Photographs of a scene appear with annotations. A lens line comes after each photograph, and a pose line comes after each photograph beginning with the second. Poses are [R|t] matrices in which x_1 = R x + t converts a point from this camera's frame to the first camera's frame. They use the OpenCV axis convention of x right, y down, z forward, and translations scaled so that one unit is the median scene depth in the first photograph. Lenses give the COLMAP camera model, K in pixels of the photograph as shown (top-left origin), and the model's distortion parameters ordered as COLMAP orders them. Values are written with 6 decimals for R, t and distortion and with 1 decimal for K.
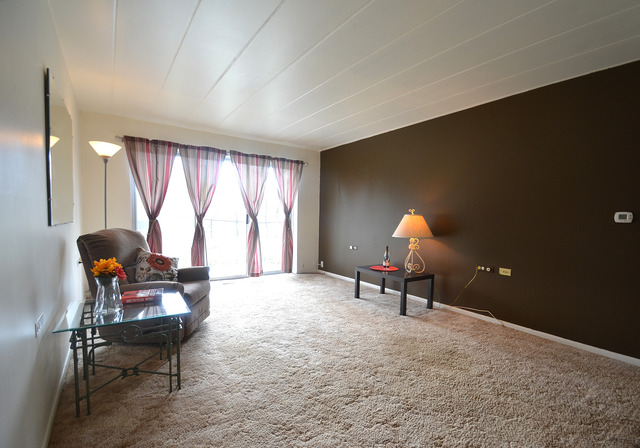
lens RADIAL K [[327.6, 0, 320.0], [0, 327.6, 237.1], [0, 0, 1]] dist [0.001792, 0.000247]
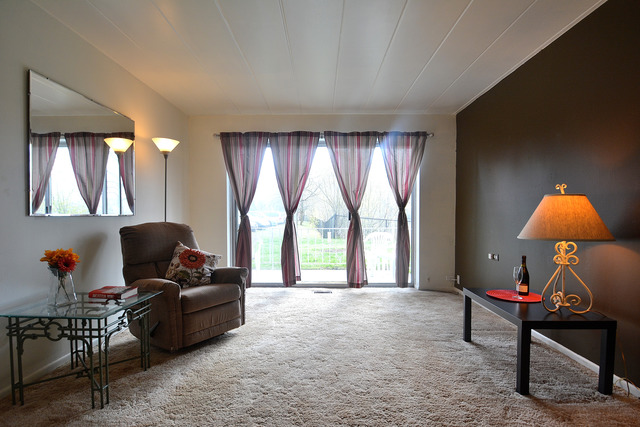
lens RADIAL K [[354.1, 0, 321.6], [0, 354.1, 224.9], [0, 0, 1]] dist [-0.021195, -0.000863]
pose [[0.790859, -0.002692, -0.611993, 0.280051], [-0.026043, 0.998936, -0.038048, 0.006669], [0.611445, 0.046029, 0.789947, 0.306875]]
